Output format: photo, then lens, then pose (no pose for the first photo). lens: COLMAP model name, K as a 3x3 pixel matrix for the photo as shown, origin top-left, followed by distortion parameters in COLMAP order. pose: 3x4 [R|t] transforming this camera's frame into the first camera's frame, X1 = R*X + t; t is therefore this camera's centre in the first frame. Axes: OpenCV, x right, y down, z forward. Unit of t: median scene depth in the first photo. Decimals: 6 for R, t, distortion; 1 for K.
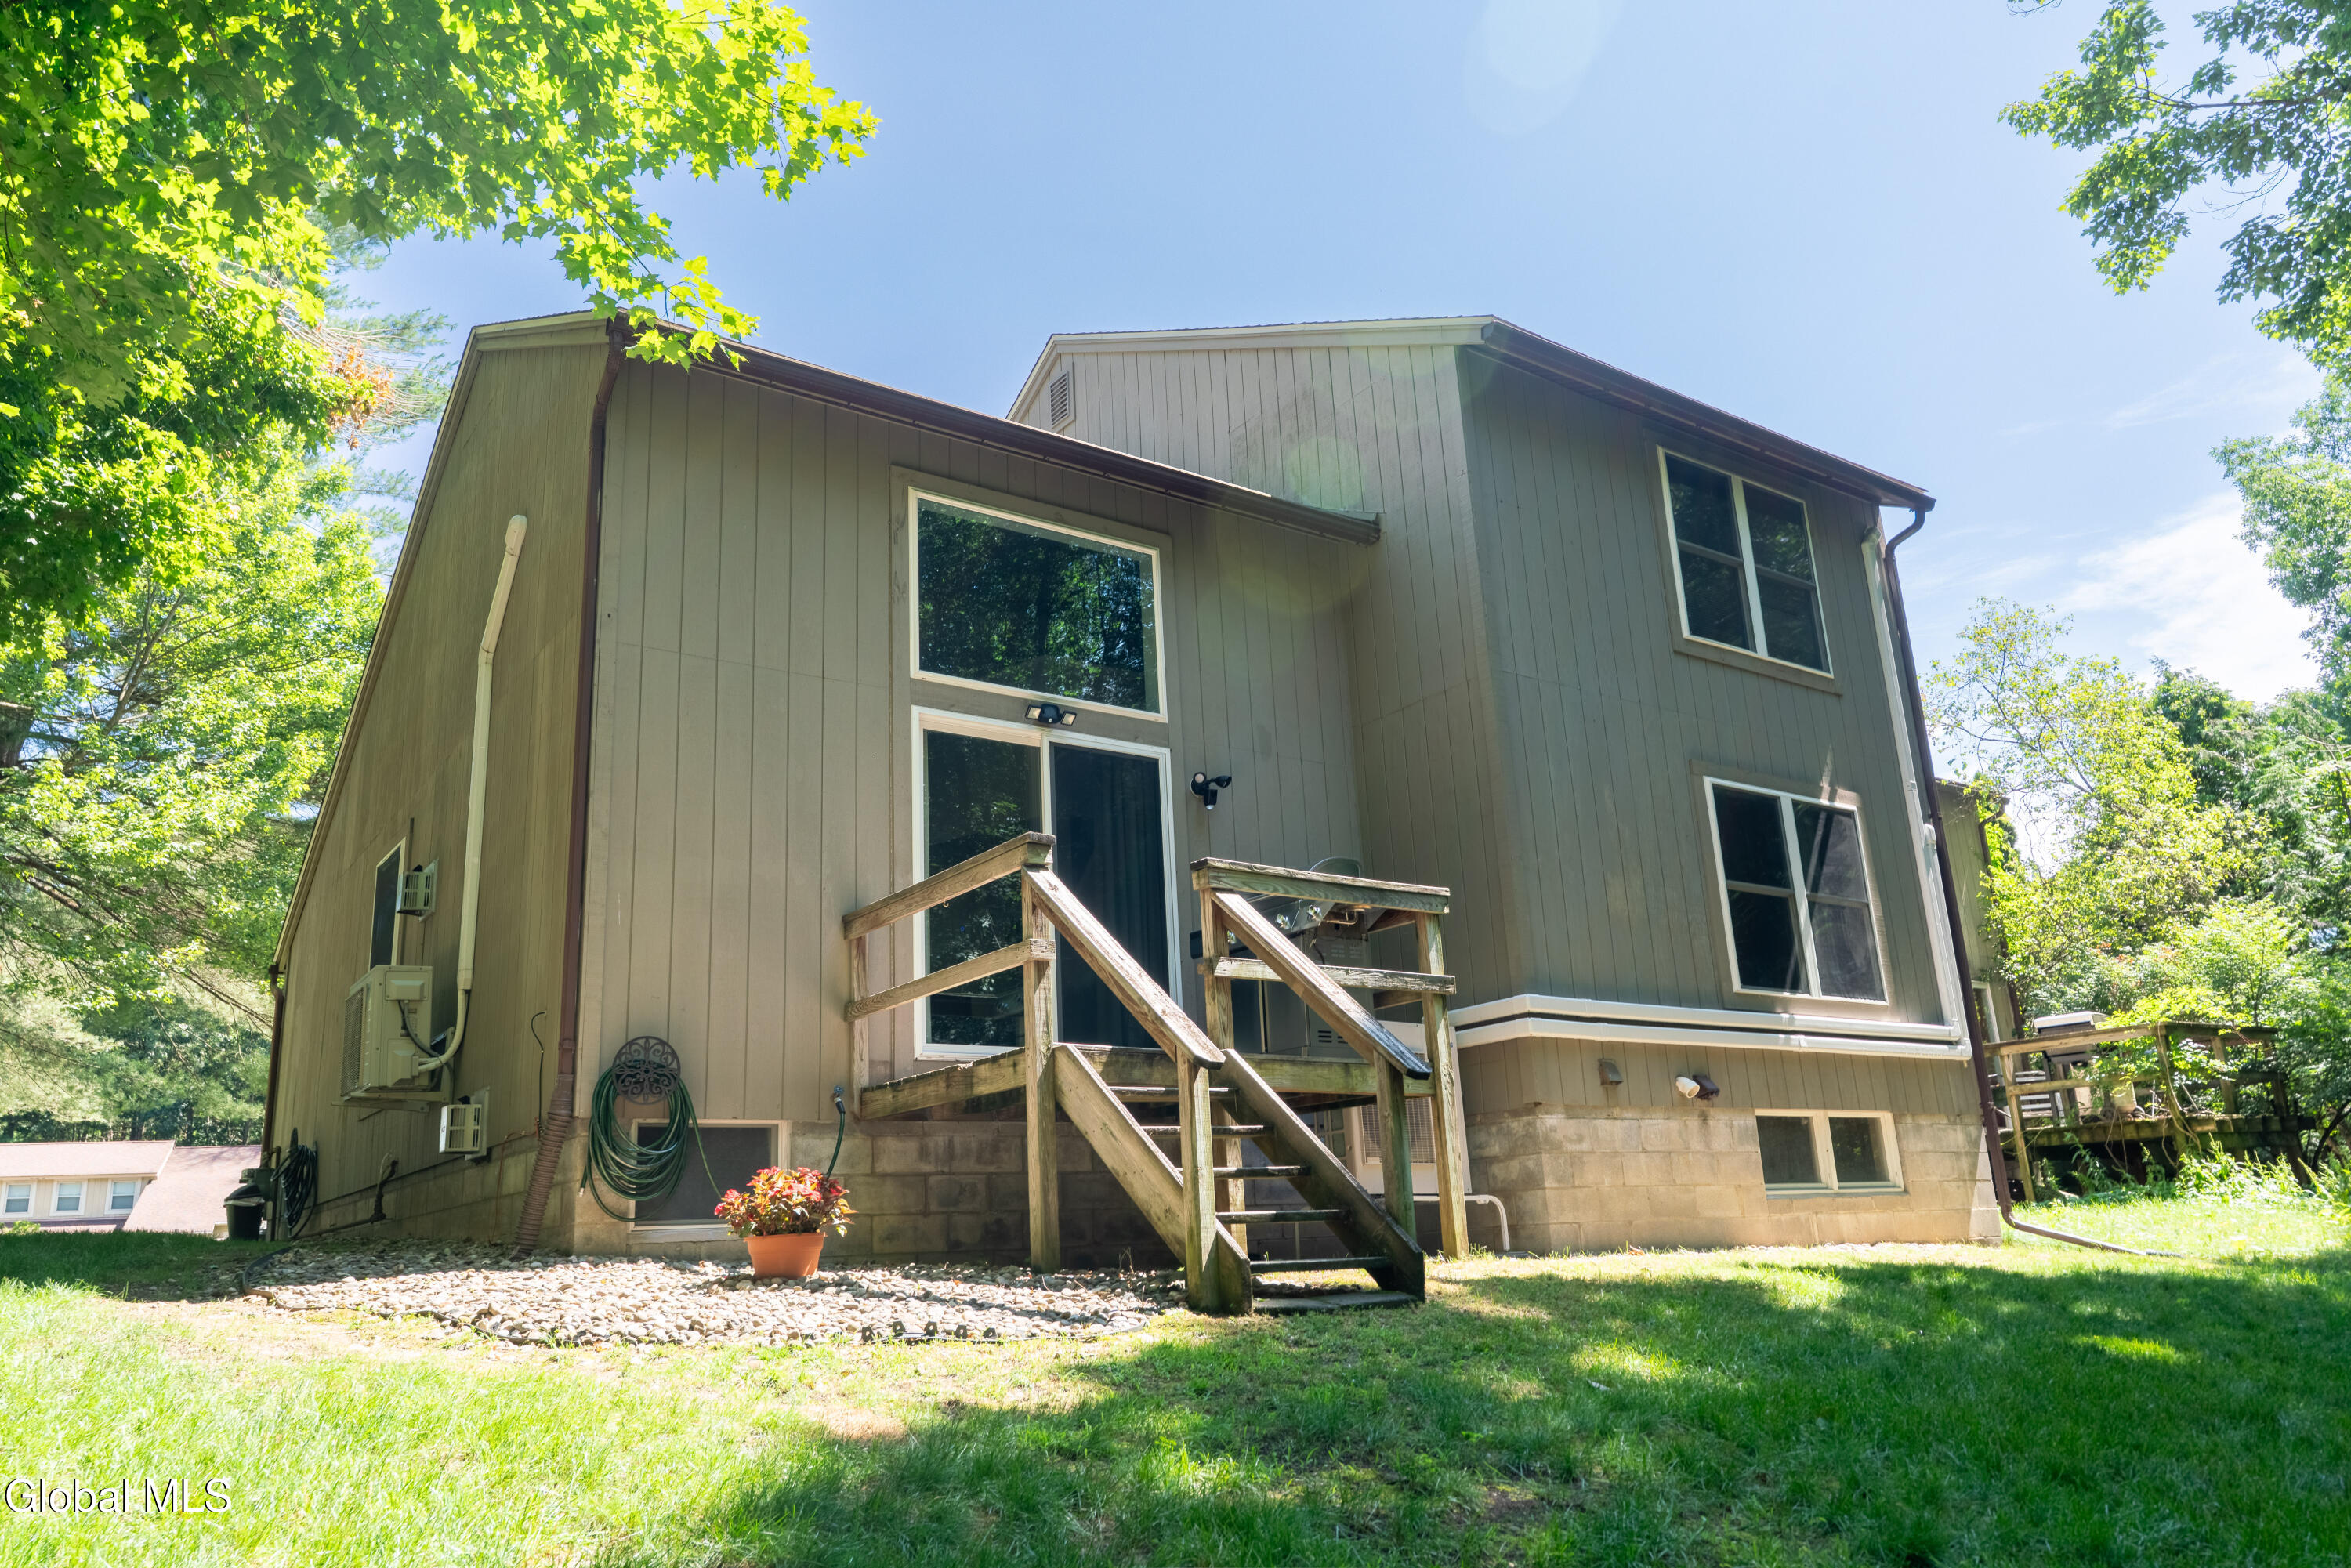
lens RADIAL K [[1691.2, 0, 1174.3], [0, 1691.2, 784.3], [0, 0, 1]] dist [0.009800, 0.005616]
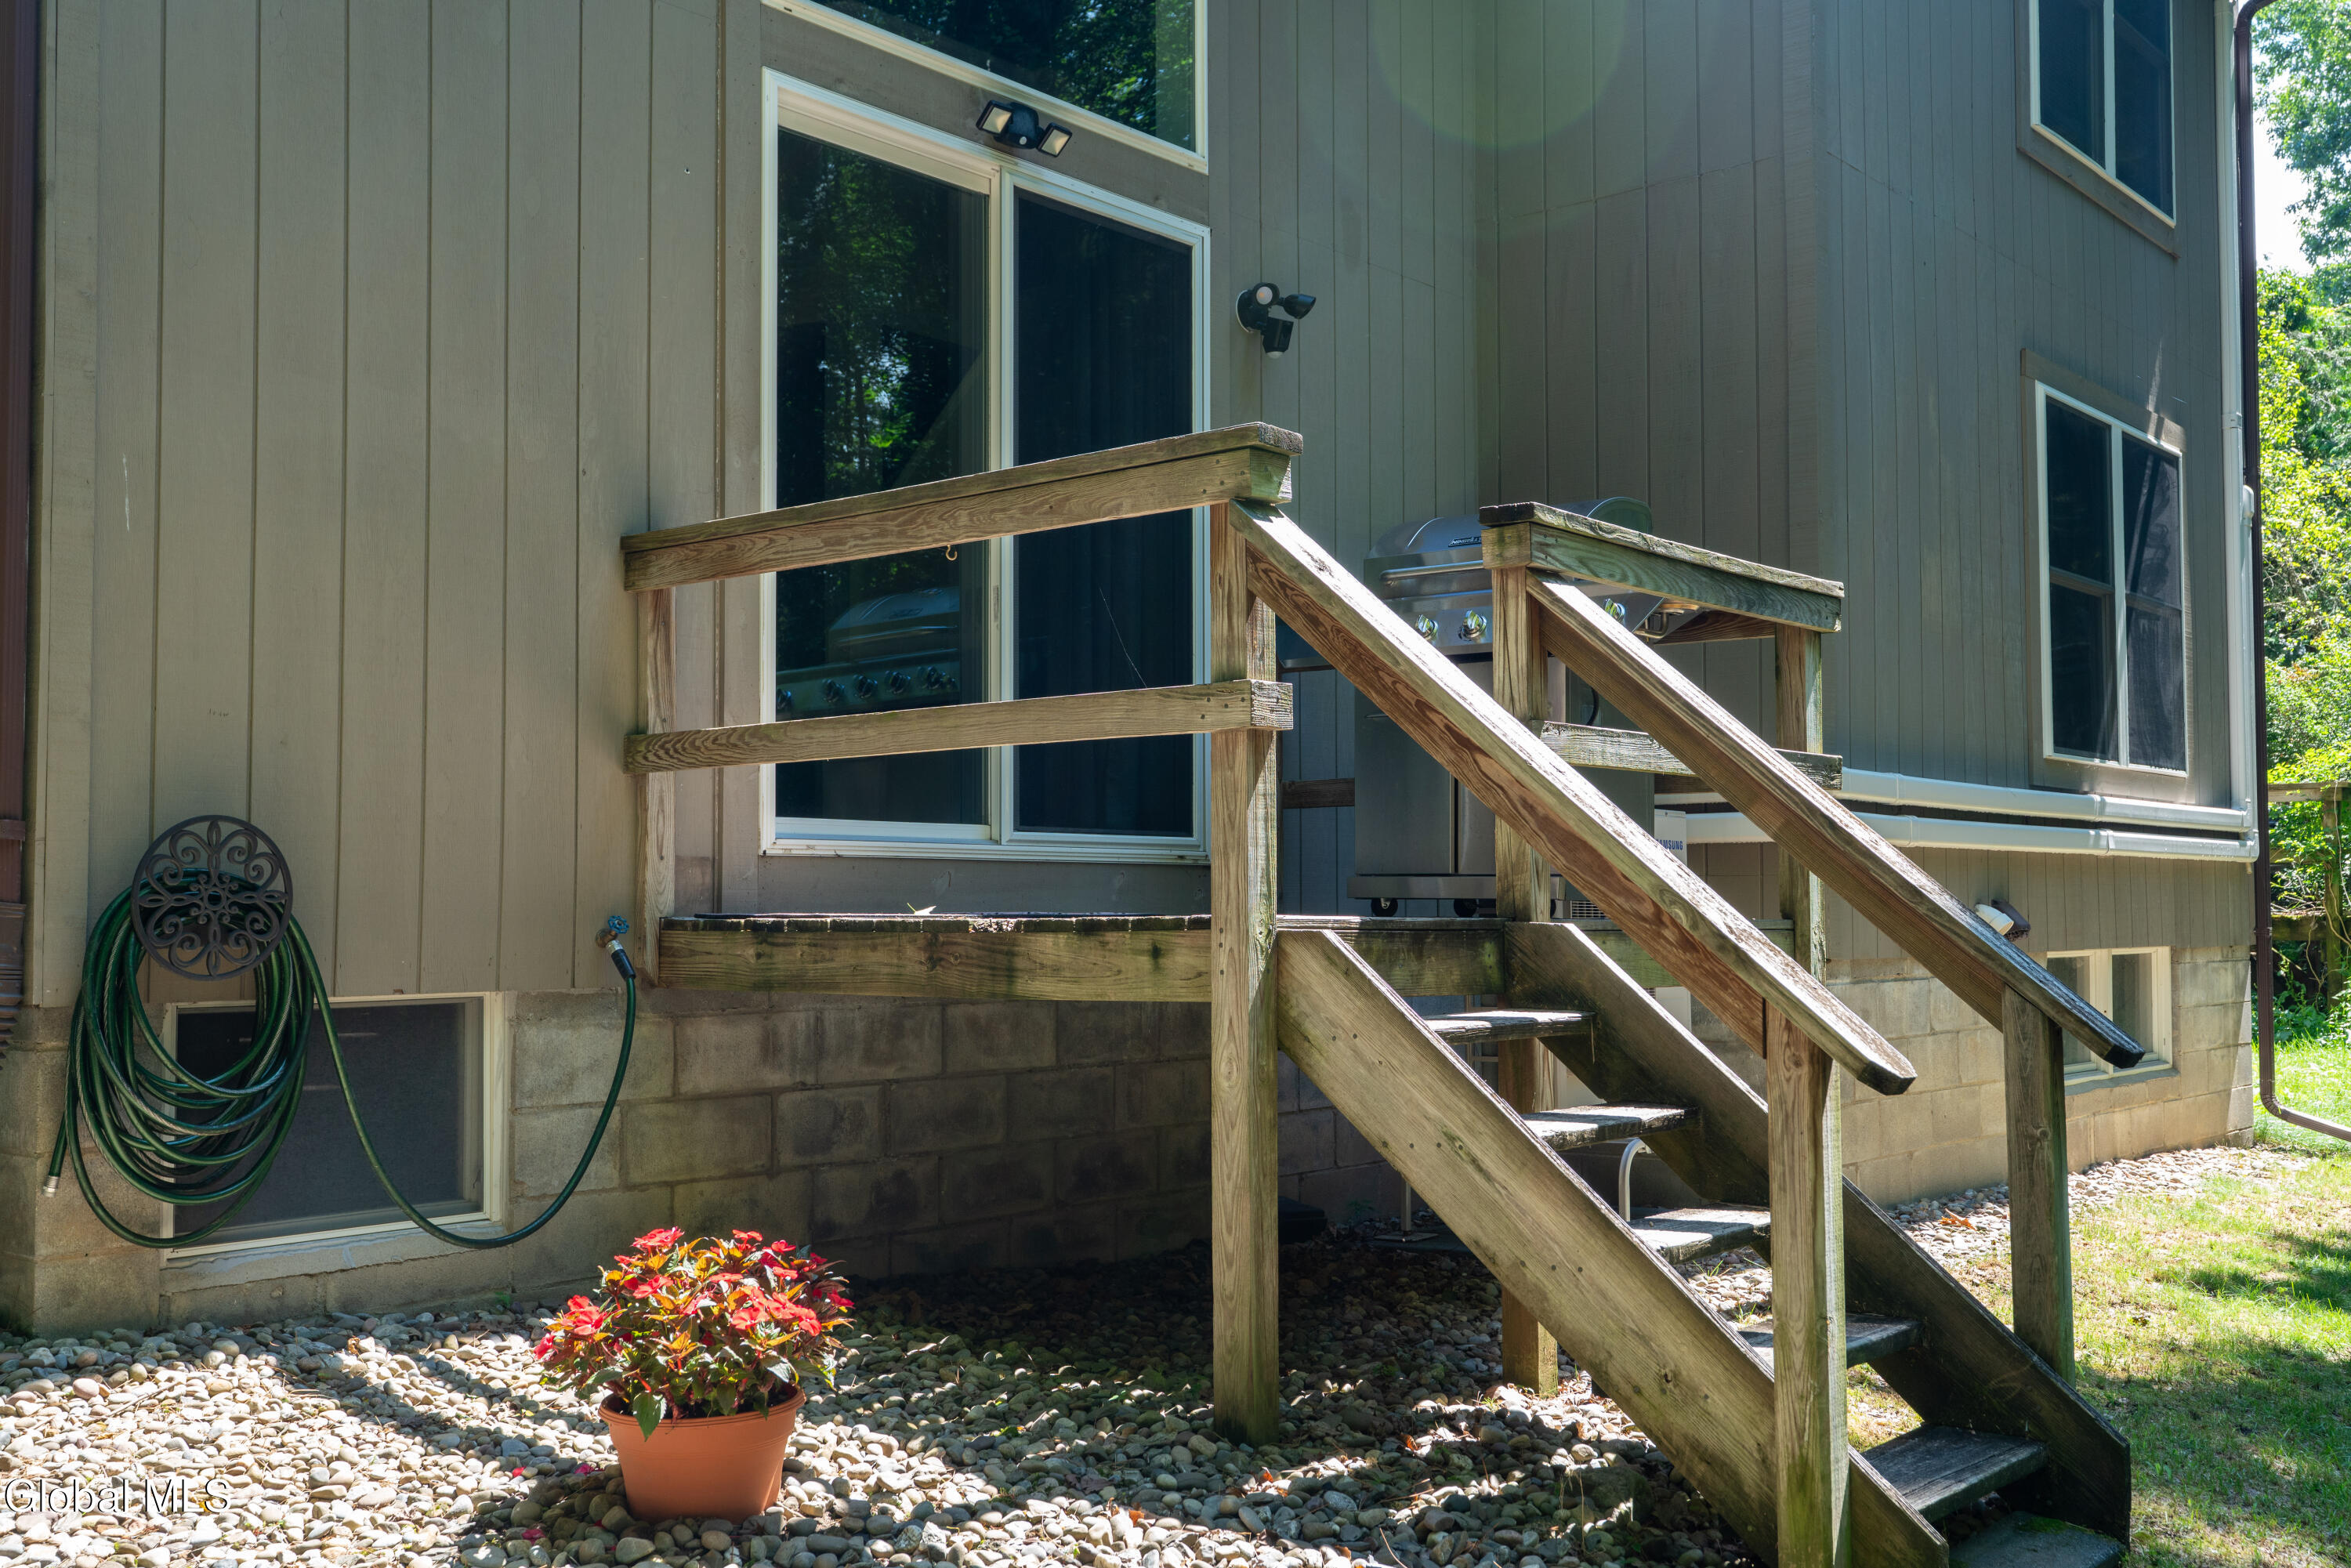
lens RADIAL K [[2322.3, 0, 1176.2], [0, 2322.3, 787.8], [0, 0, 1]] dist [0.020384, 0.000000]
pose [[0.966392, 0.057694, 0.250517, -0.203507], [-0.110936, 0.972677, 0.203942, 0.000805], [-0.231906, -0.224879, 0.946387, 0.367550]]
